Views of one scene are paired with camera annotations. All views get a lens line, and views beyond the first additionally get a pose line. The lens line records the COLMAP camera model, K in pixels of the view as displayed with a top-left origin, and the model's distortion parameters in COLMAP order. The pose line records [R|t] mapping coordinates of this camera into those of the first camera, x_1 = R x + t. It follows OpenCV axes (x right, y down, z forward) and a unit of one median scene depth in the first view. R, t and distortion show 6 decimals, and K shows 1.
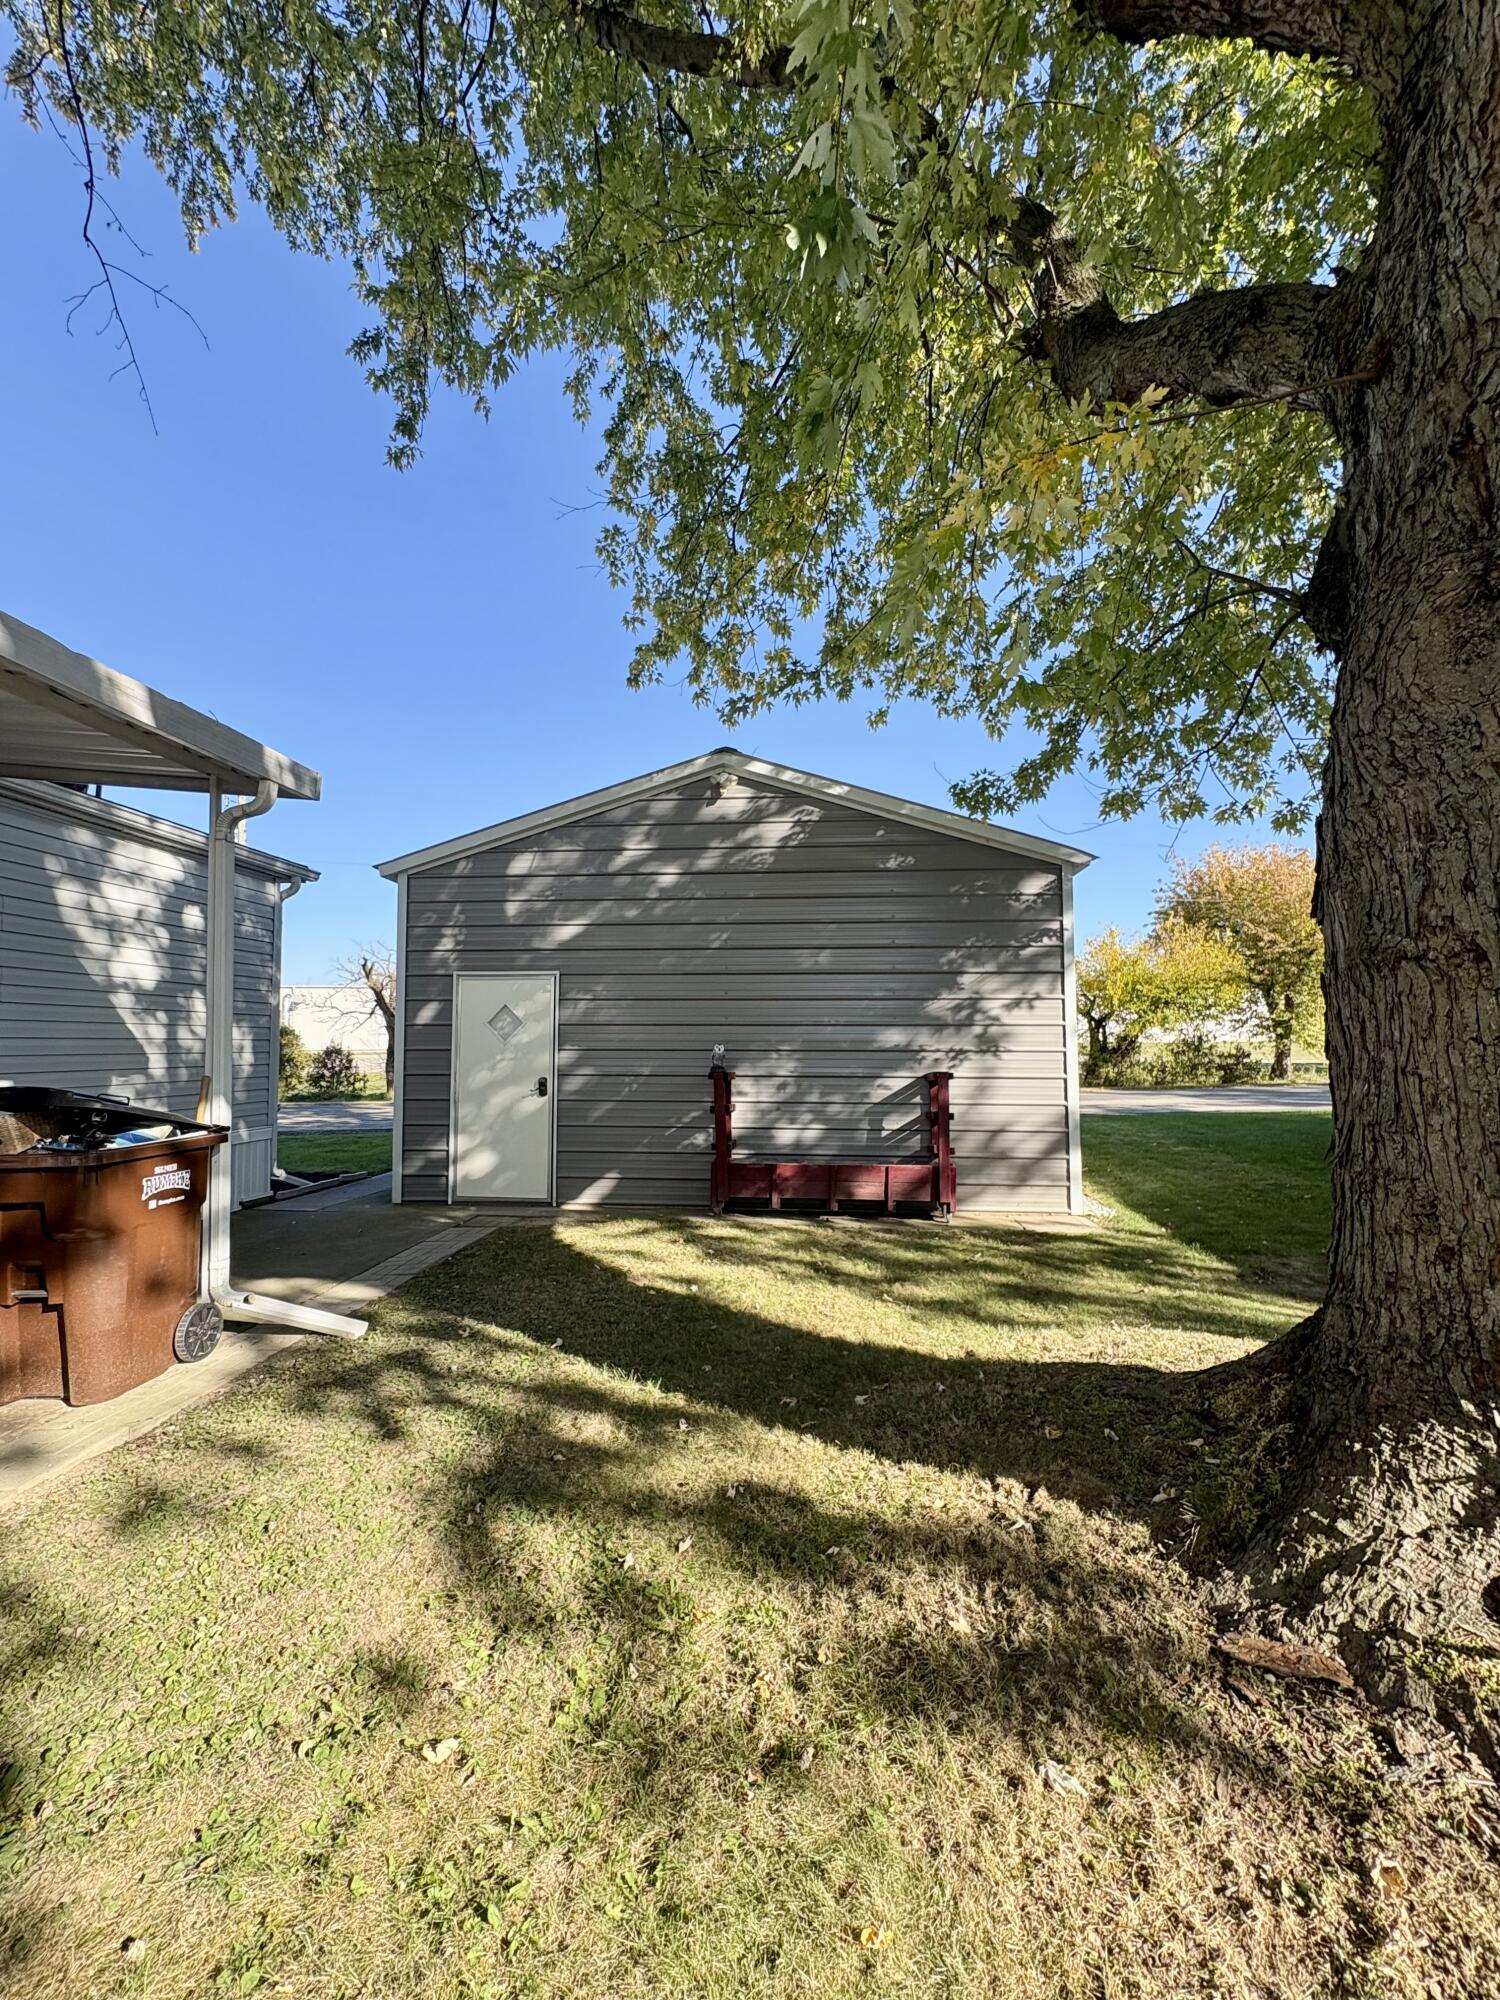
lens RADIAL K [[825.1, 0, 745.3], [0, 825.1, 994.1], [0, 0, 1]] dist [-0.001178, -0.000084]
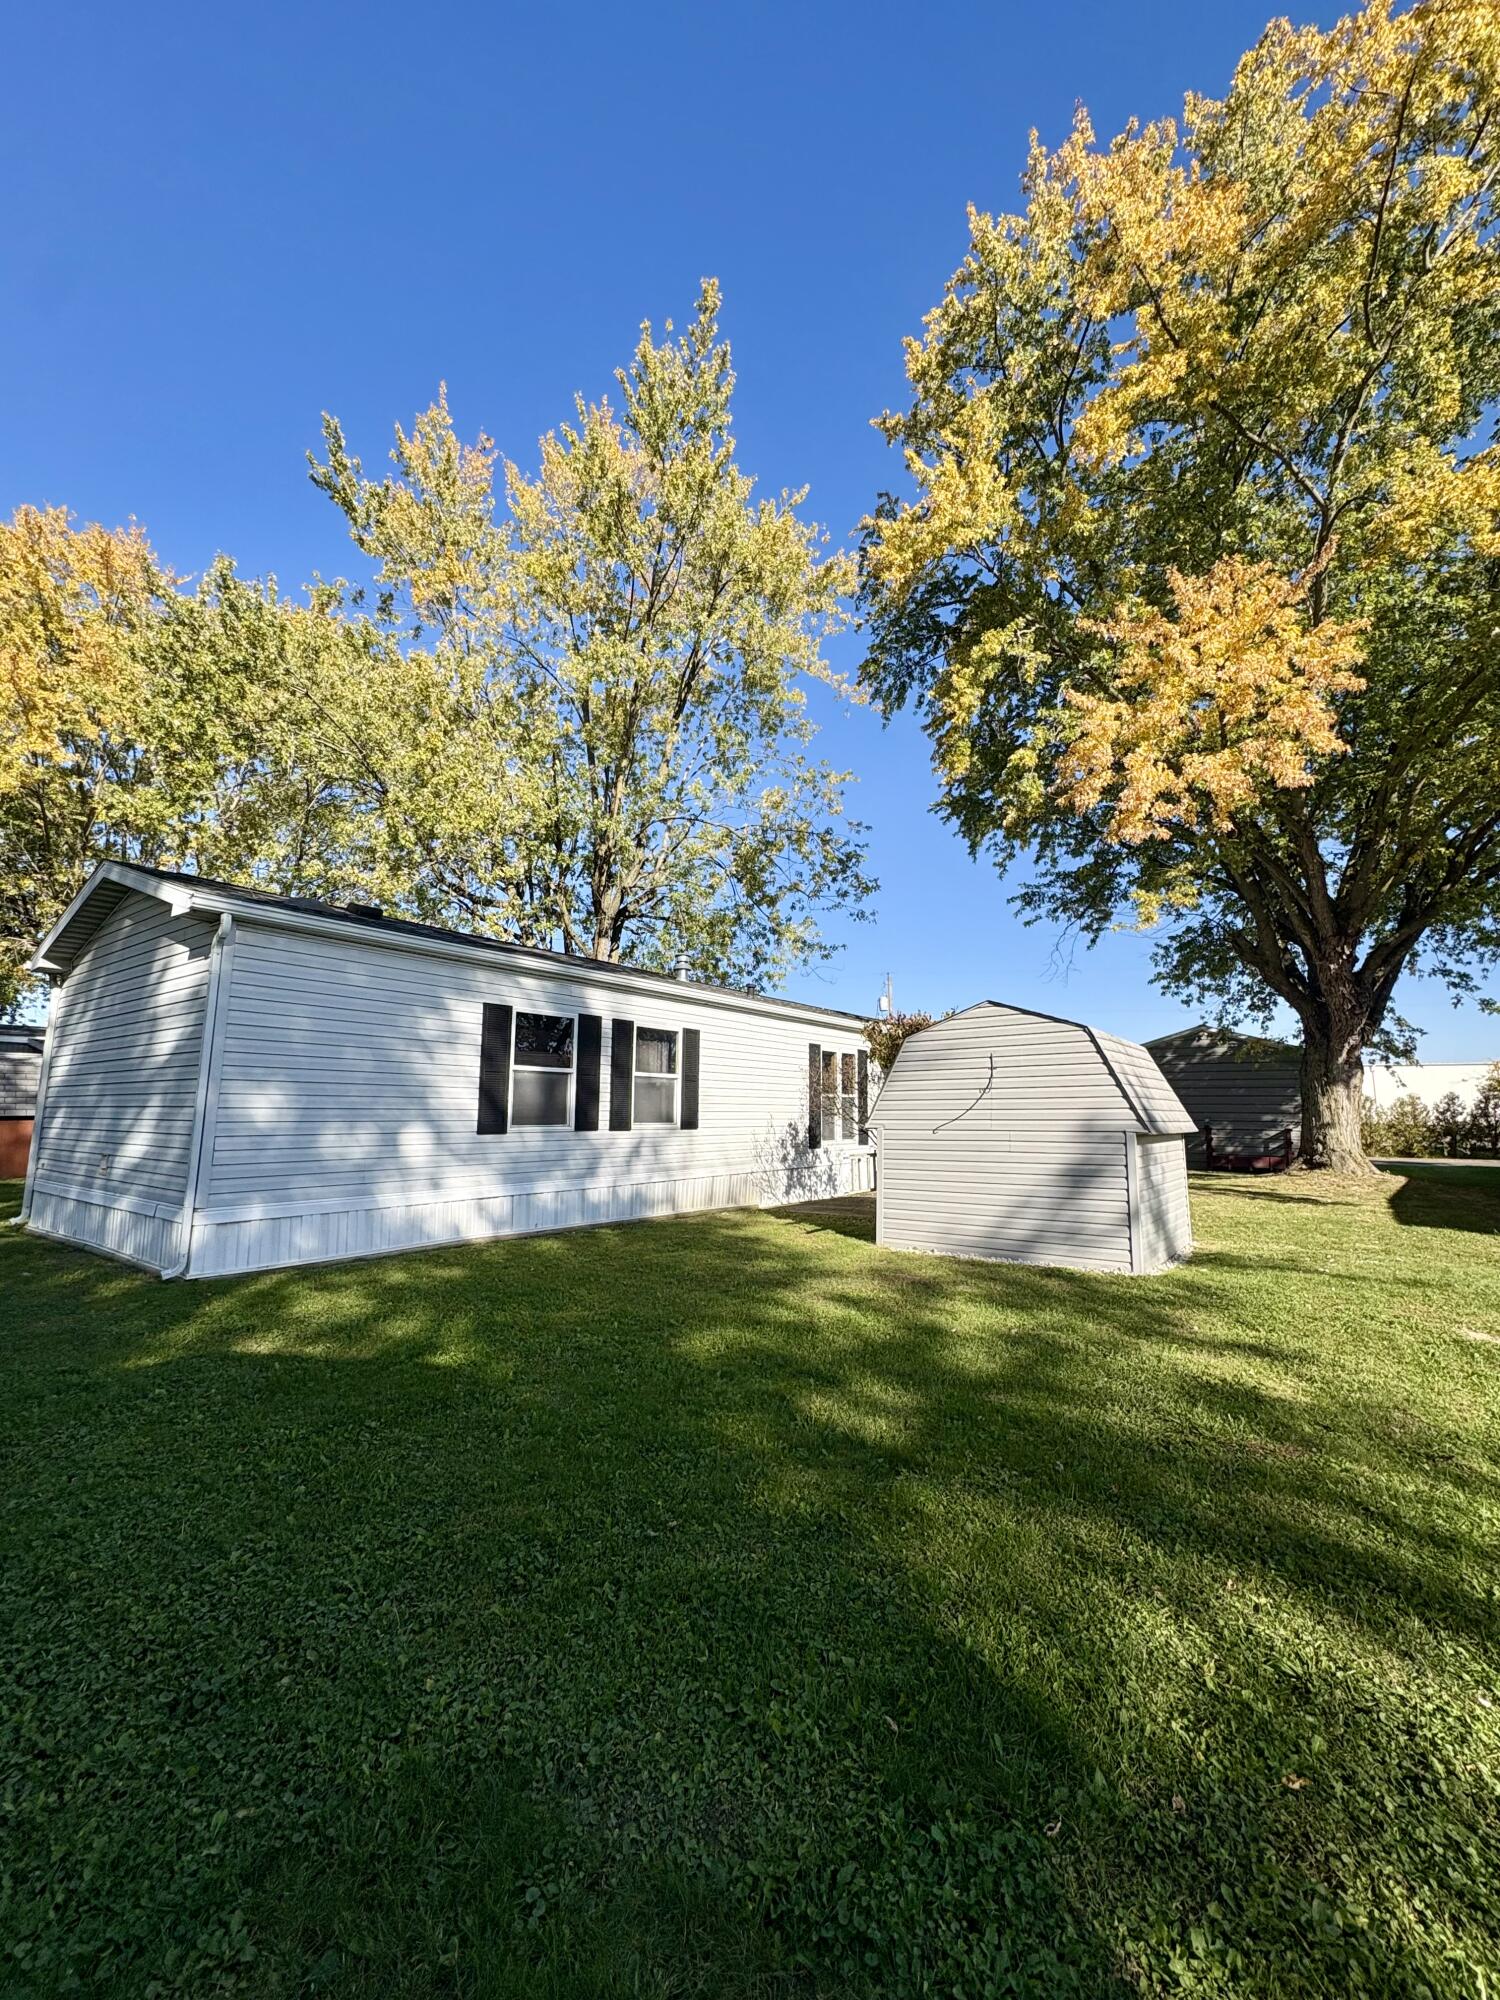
lens RADIAL K [[825.1, 0, 750.4], [0, 825.1, 1006.5], [0, 0, 1]] dist [-0.001178, -0.000084]
pose [[0.855158, -0.061584, -0.514696, 0.140641], [0.018601, 0.995924, -0.088259, -0.129355], [0.518033, 0.065902, 0.852818, -2.750891]]
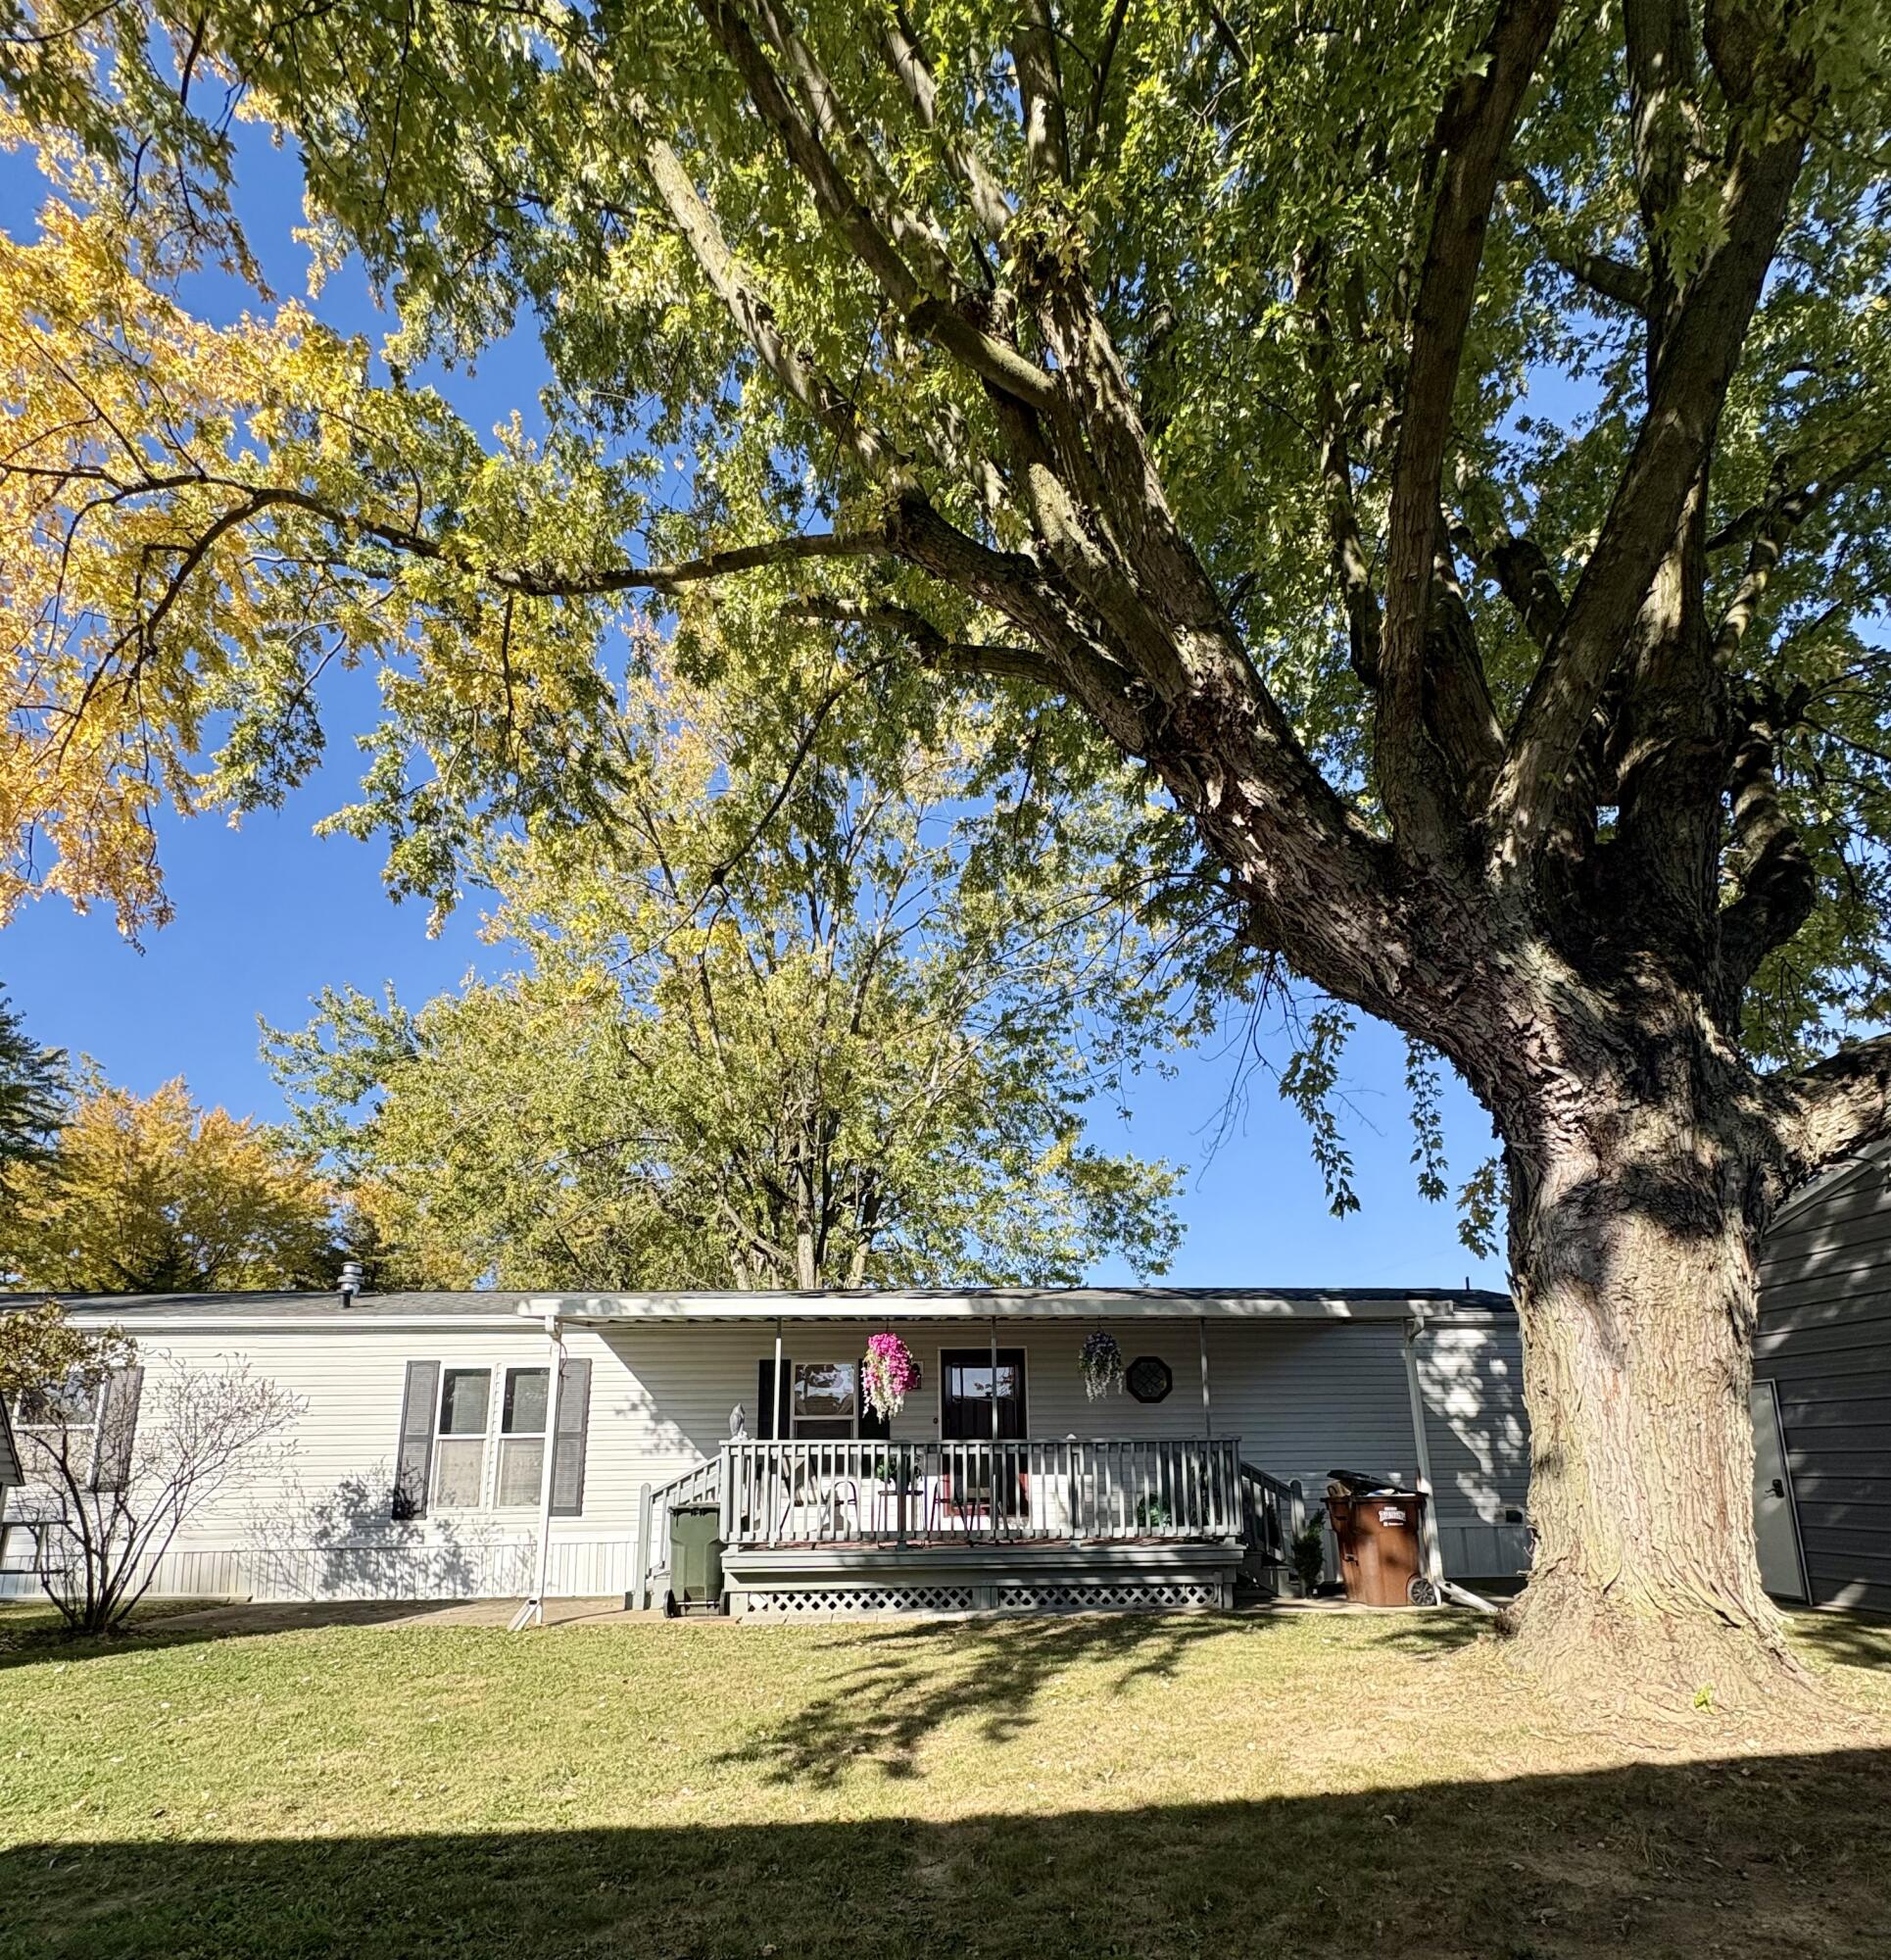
lens RADIAL K [[1530.4, 0, 942.3], [0, 1530.4, 984.1], [0, 0, 1]] dist [-0.002301, -0.004014]
pose [[0.237721, -0.295863, -0.925178, 1.994512], [0.066314, 0.955203, -0.288426, -0.020271], [0.969067, 0.007213, 0.246691, -0.742921]]
